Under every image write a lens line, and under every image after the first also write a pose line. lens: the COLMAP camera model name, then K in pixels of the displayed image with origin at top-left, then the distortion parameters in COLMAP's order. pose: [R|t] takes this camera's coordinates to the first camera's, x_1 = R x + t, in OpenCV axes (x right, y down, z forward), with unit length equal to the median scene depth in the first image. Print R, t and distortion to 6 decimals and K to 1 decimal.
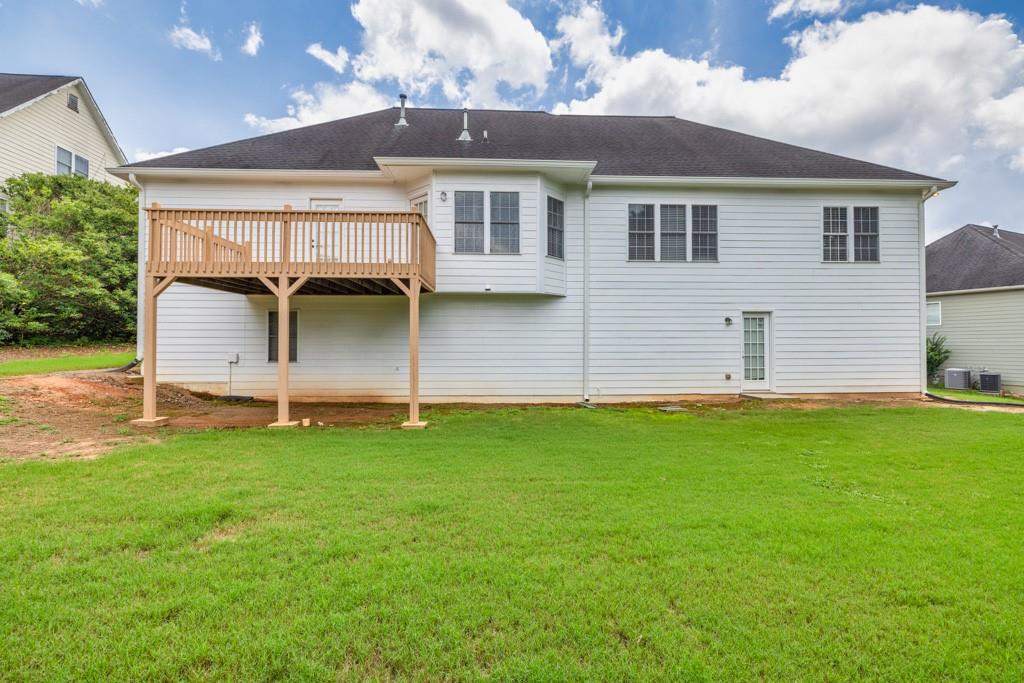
lens RADIAL K [[408.3, 0, 512.0], [0, 408.3, 324.8], [0, 0, 1]] dist [0.001146, -0.000030]
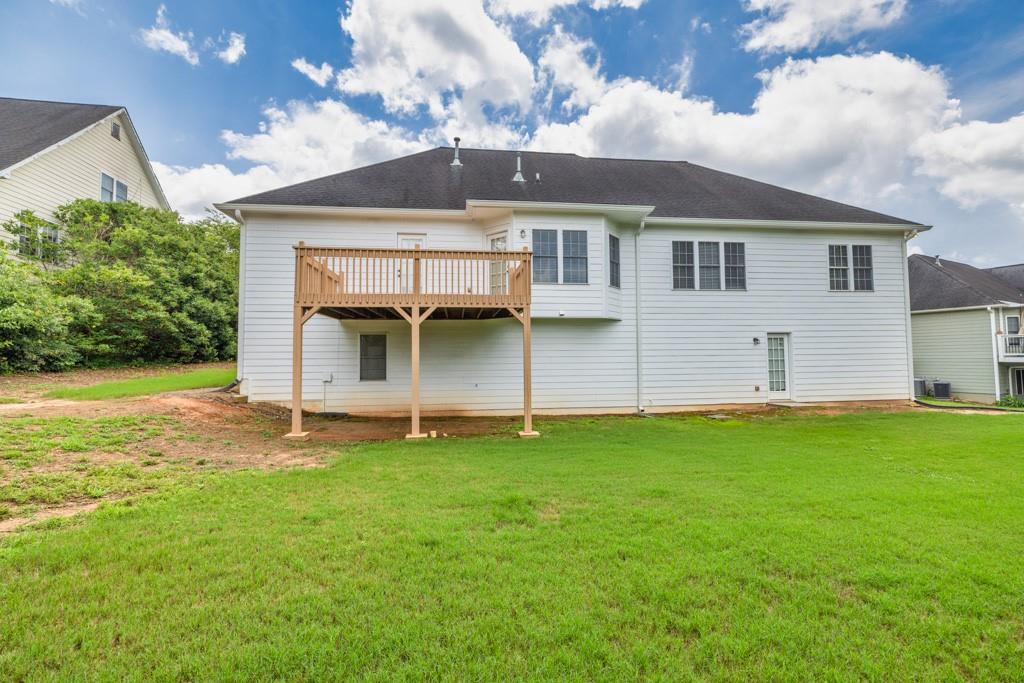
lens RADIAL K [[392.8, 0, 512.4], [0, 392.8, 329.2], [0, 0, 1]] dist [0.000315, 0.000025]
pose [[0.997754, -0.003497, 0.066896, -0.245352], [0.005385, 0.999592, -0.028052, -0.015000], [-0.066770, 0.028349, 0.997366, -0.080302]]
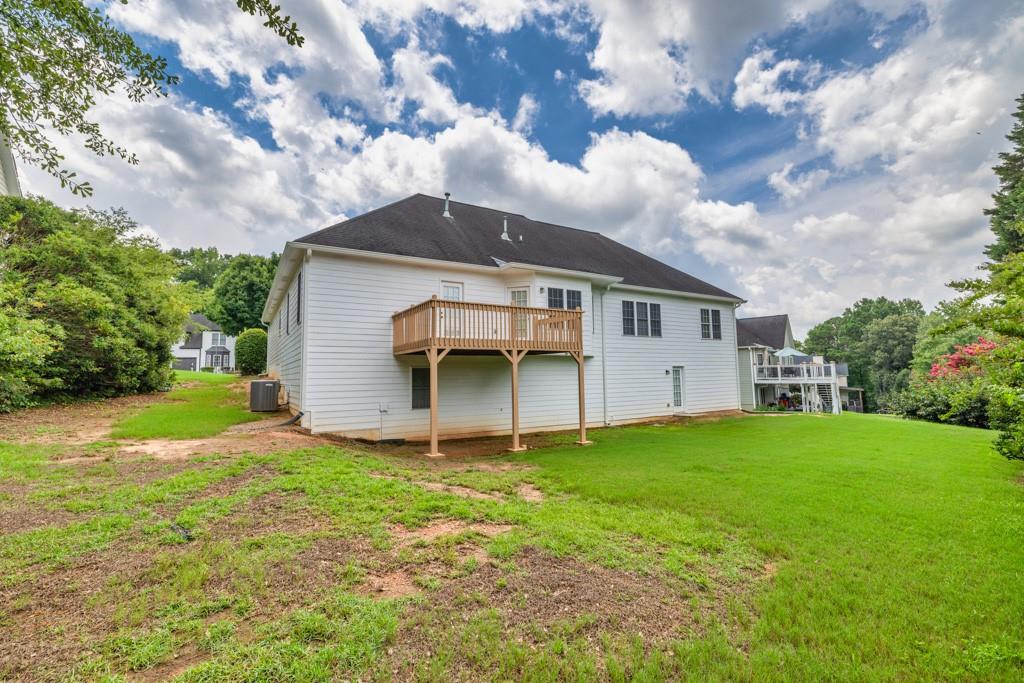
lens RADIAL K [[428.4, 0, 508.2], [0, 428.4, 332.4], [0, 0, 1]] dist [0.000713, -0.000016]
pose [[0.882072, 0.034938, 0.469817, -0.906089], [-0.001298, 0.997423, -0.071738, -0.045765], [-0.471112, 0.062668, 0.879844, -0.273296]]
